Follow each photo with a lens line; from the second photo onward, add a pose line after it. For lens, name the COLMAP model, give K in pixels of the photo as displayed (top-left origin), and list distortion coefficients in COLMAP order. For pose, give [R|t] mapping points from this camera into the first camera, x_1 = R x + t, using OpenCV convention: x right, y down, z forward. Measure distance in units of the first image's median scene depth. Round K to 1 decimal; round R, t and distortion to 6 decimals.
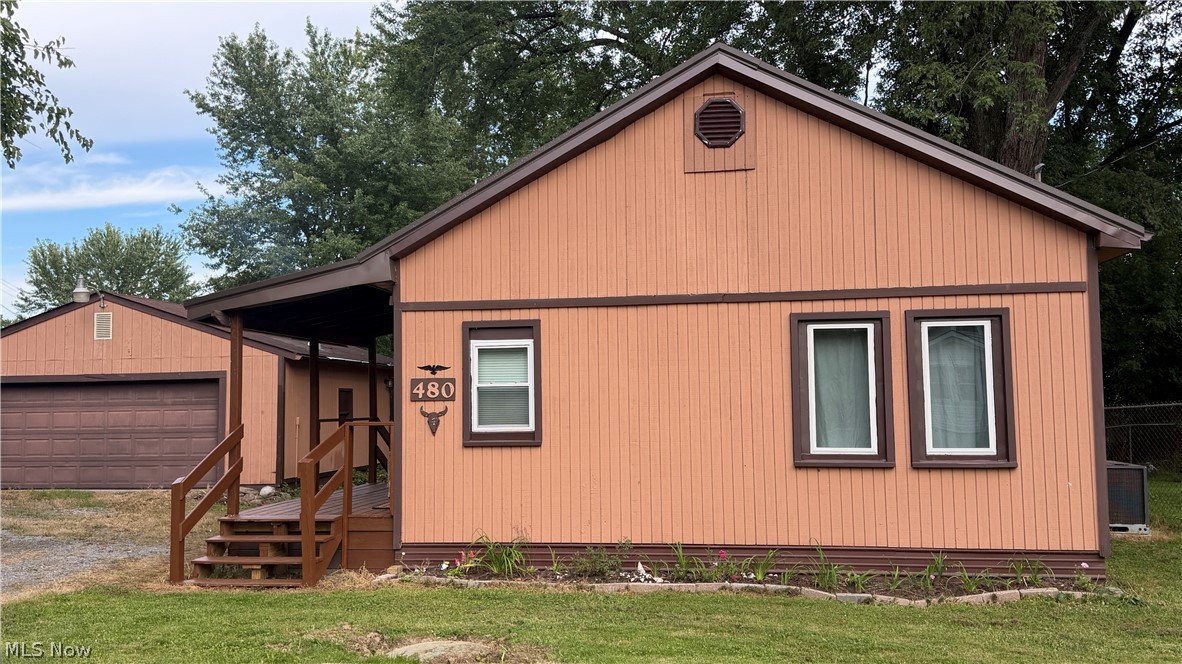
lens RADIAL K [[1005.6, 0, 591.0], [0, 1005.6, 332.0], [0, 0, 1]] dist [0.179680, -0.359839]
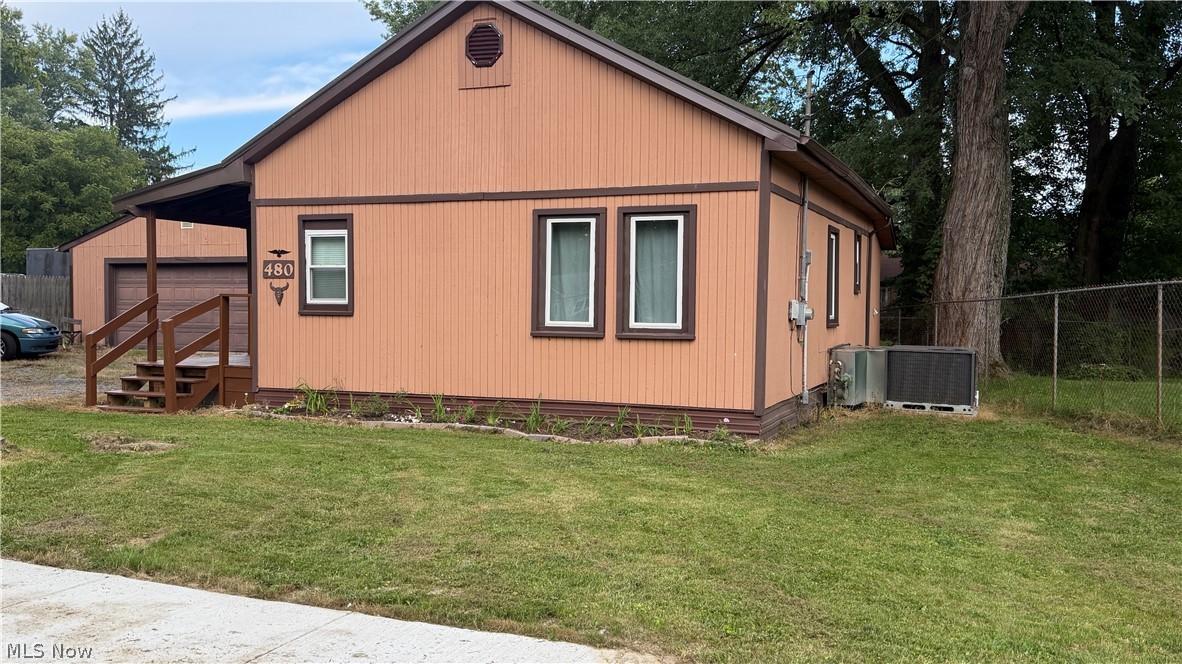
lens RADIAL K [[1005.6, 0, 591.0], [0, 1005.6, 332.0], [0, 0, 1]] dist [0.179680, -0.359839]
pose [[0.973520, 0.026427, -0.227070, 0.539223], [-0.002284, 0.994371, 0.105933, -0.000677], [0.228591, -0.102609, 0.968100, -0.154705]]
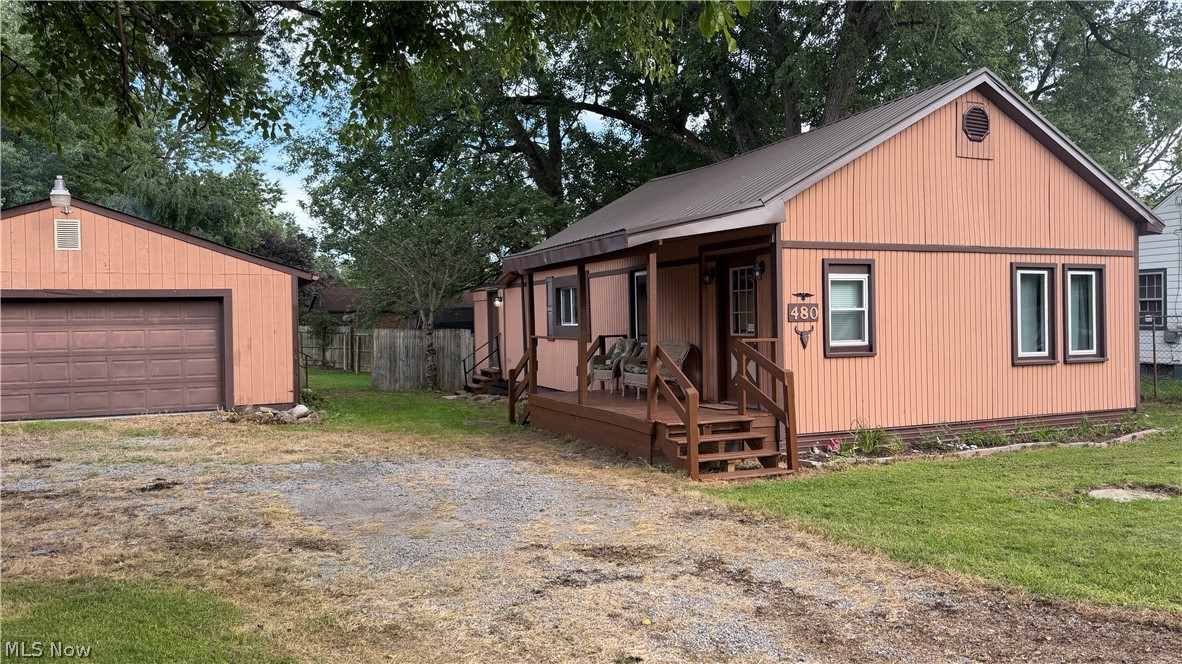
lens RADIAL K [[826.8, 0, 591.0], [0, 826.8, 332.0], [0, 0, 1]] dist [0.089393, -0.137912]
pose [[0.843351, -0.006698, 0.537321, -0.973211], [-0.037478, 0.996754, 0.071249, 0.018899], [-0.536054, -0.080225, 0.840363, 0.296577]]
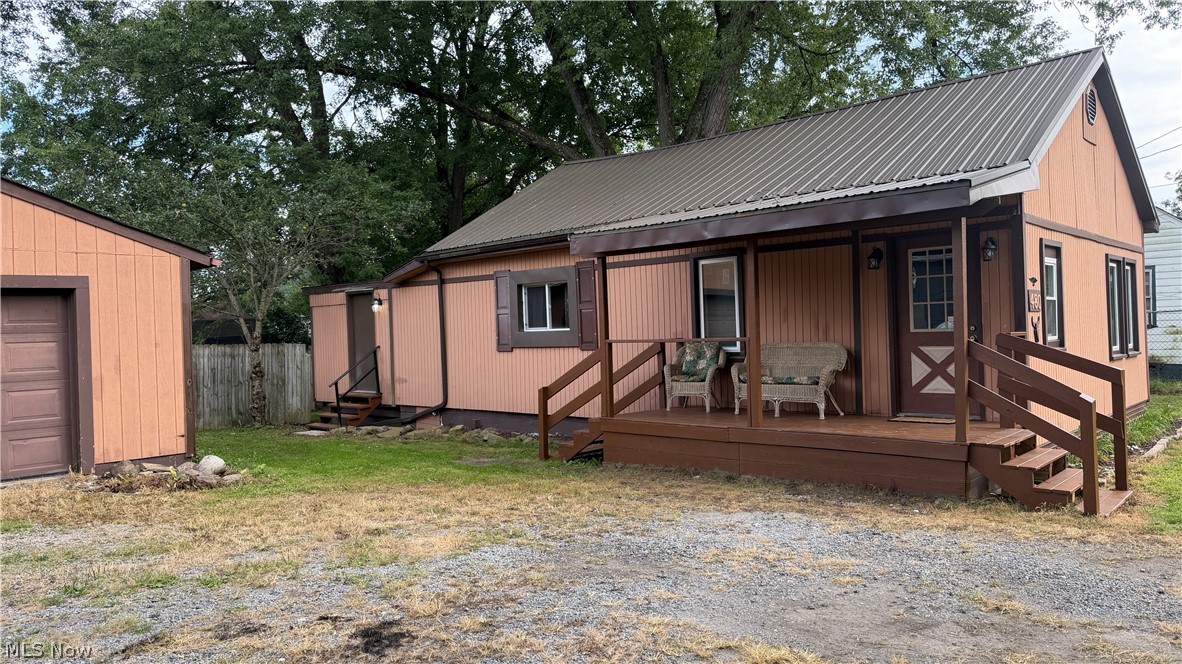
lens RADIAL K [[826.8, 0, 591.0], [0, 826.8, 332.0], [0, 0, 1]] dist [0.089393, -0.137912]
pose [[0.547664, -0.003769, 0.836690, -1.194172], [-0.041187, 0.998656, 0.031457, 0.085231], [-0.835684, -0.051689, 0.546773, 0.956233]]
